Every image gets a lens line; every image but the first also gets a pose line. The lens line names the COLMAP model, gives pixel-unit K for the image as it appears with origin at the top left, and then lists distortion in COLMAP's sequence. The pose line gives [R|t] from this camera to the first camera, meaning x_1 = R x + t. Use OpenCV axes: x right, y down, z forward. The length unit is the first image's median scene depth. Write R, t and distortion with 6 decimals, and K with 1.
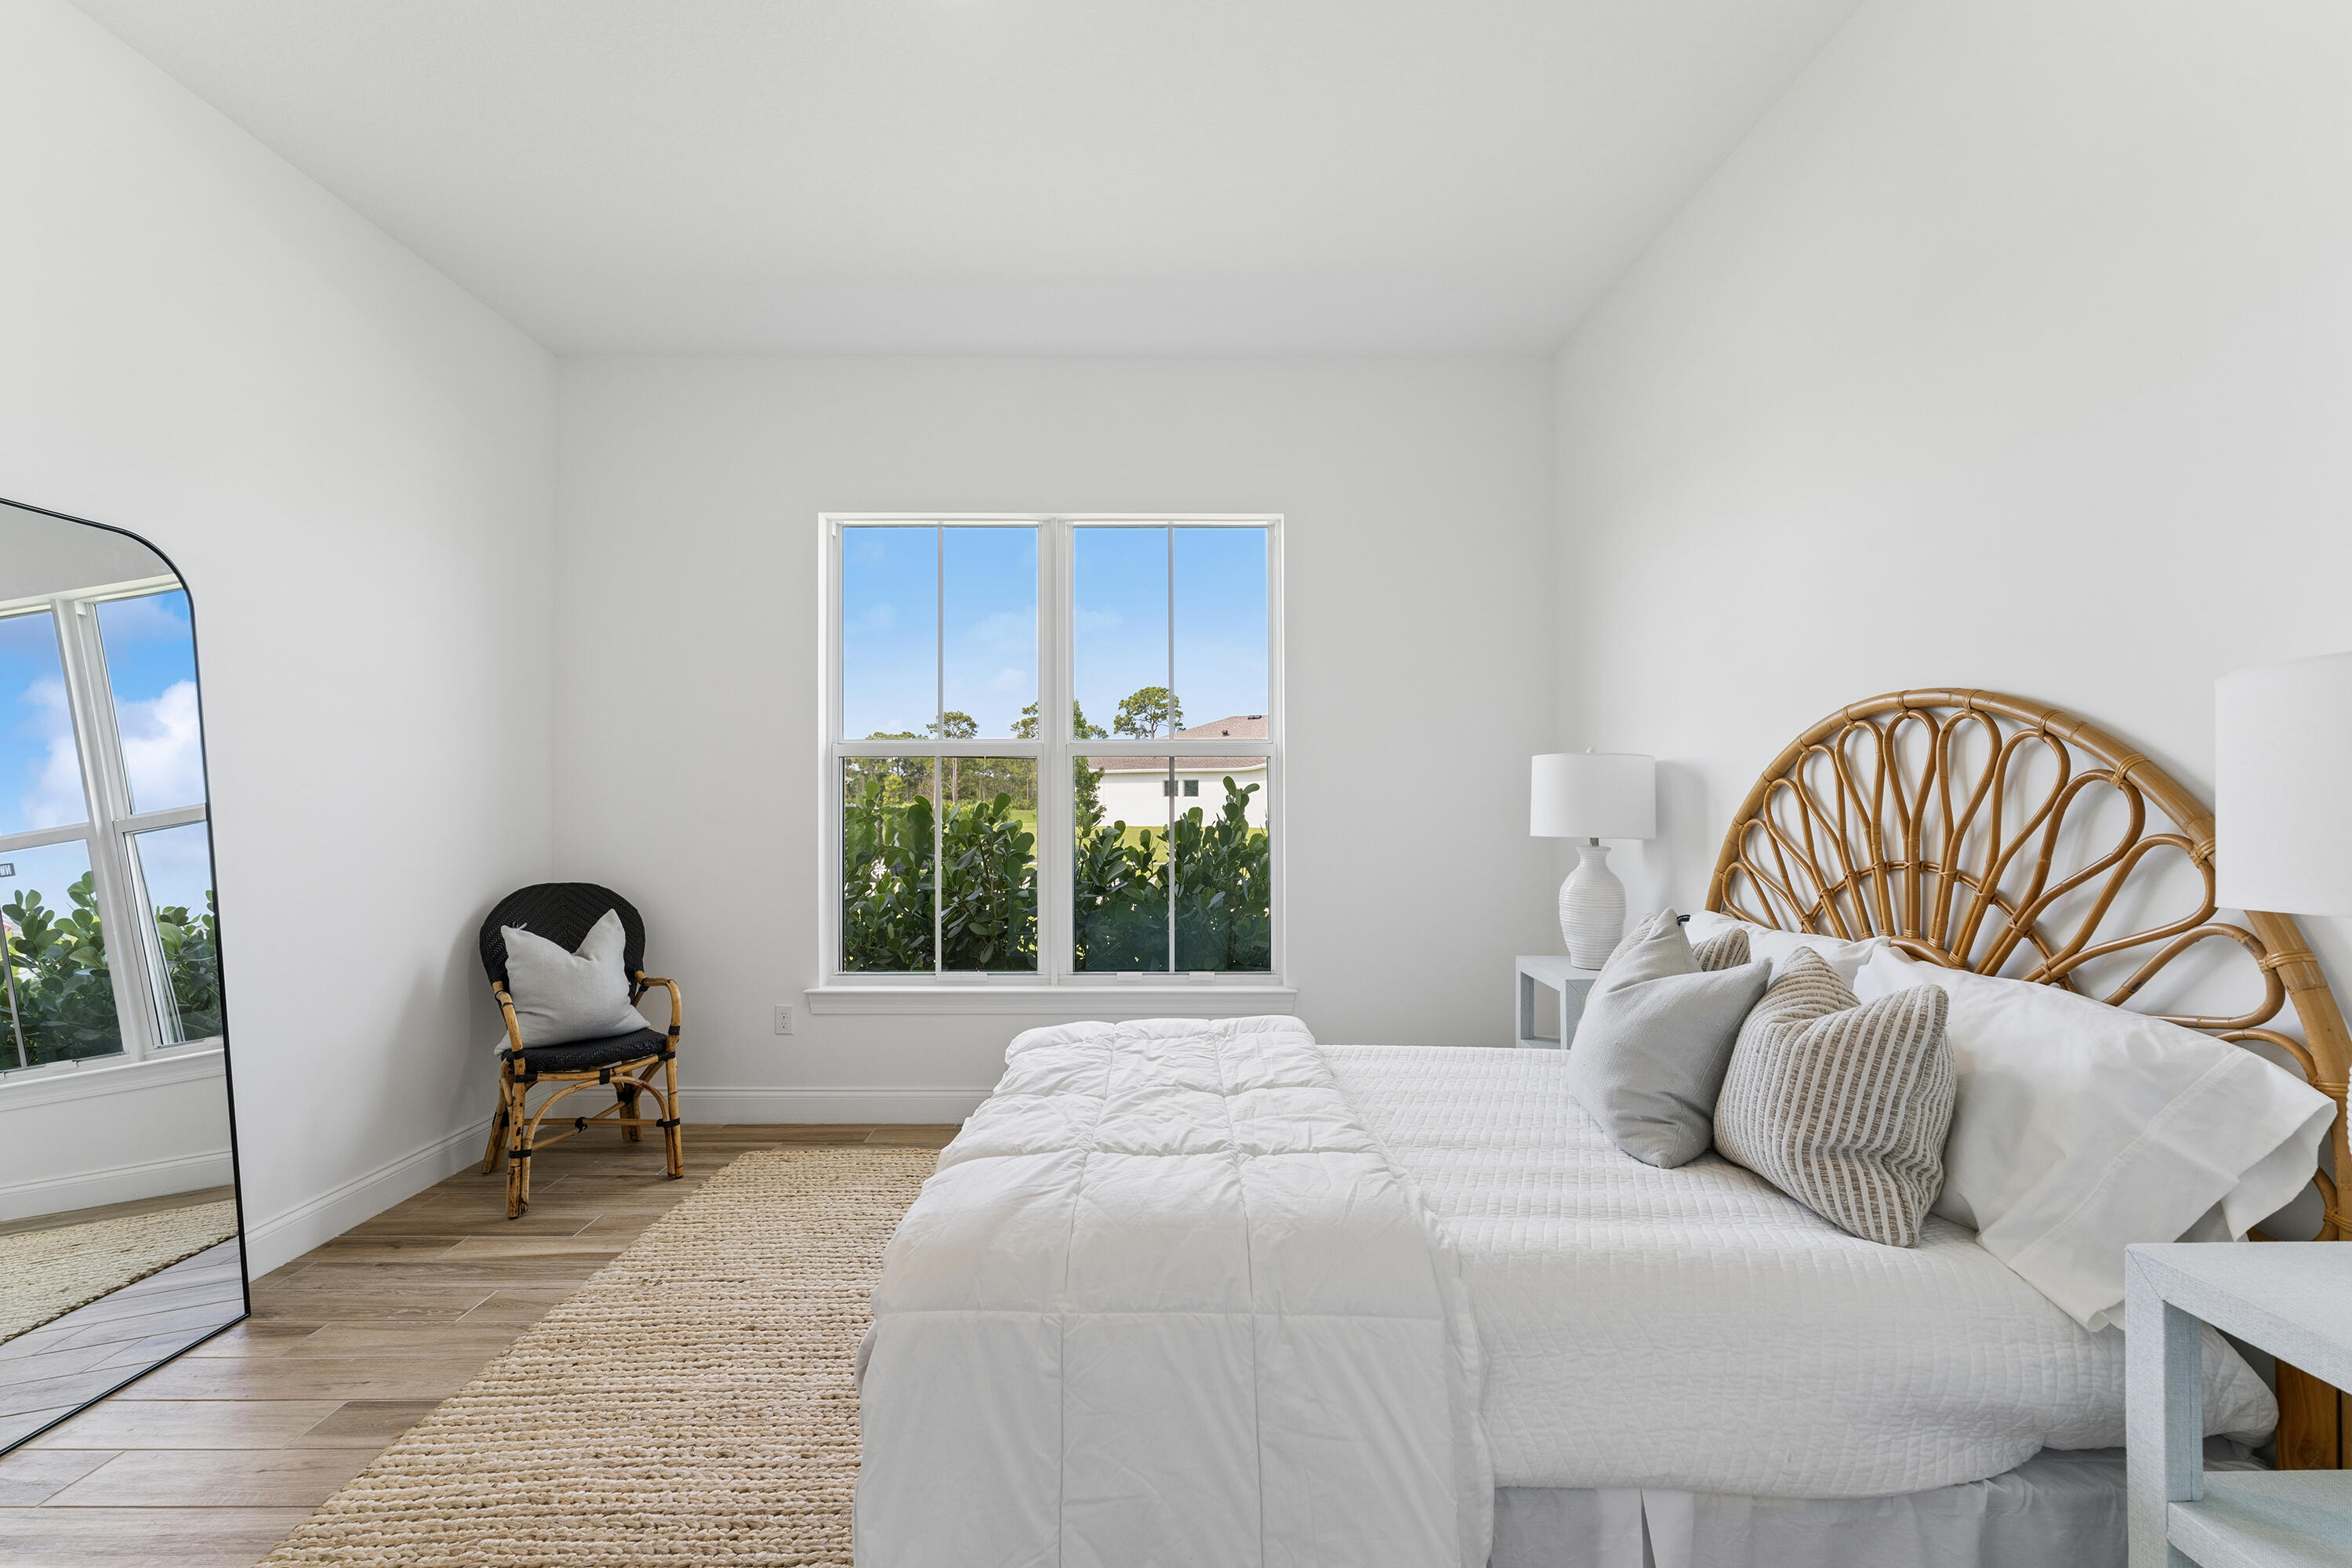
lens RADIAL K [[973.0, 0, 1168.6], [0, 973.0, 809.0], [0, 0, 1]] dist [-0.002973, 0.000118]
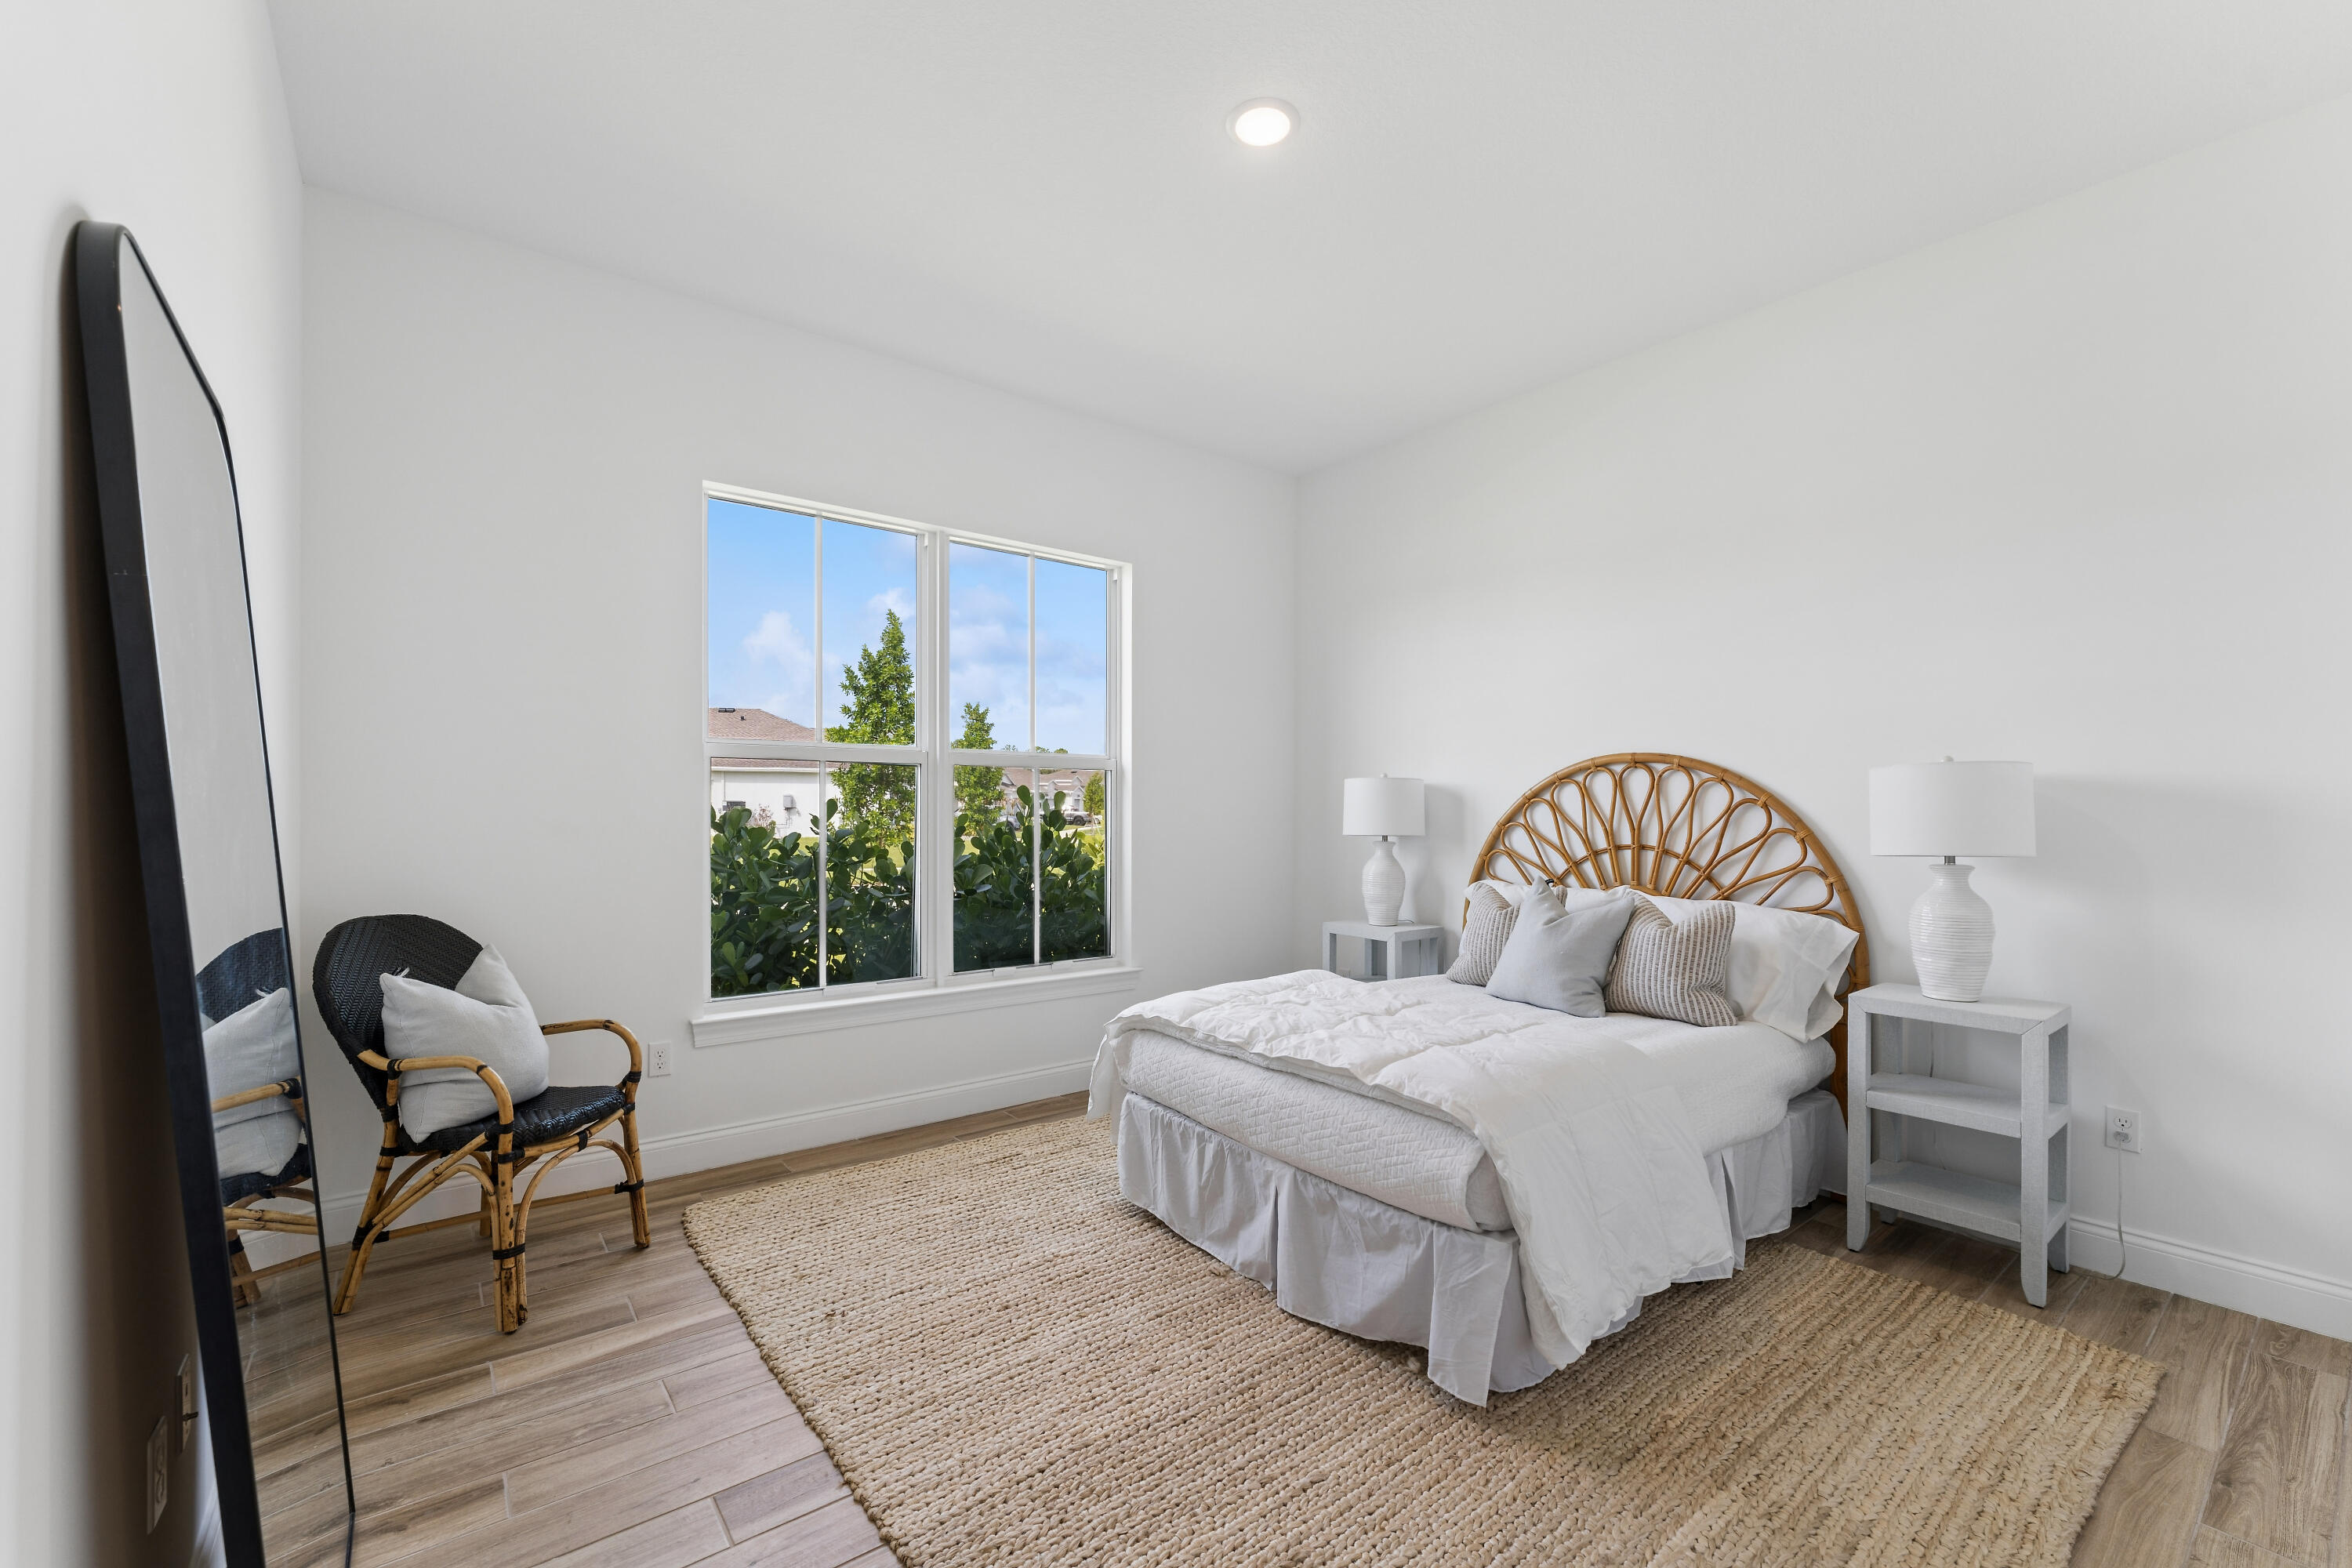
lens RADIAL K [[991.4, 0, 1174.9], [0, 991.4, 842.2], [0, 0, 1]] dist [-0.002998, -0.000100]
pose [[0.780279, -0.014958, 0.625253, -0.912741], [-0.002994, 0.999613, 0.027651, -0.001696], [-0.625425, -0.023447, 0.779932, 0.053442]]
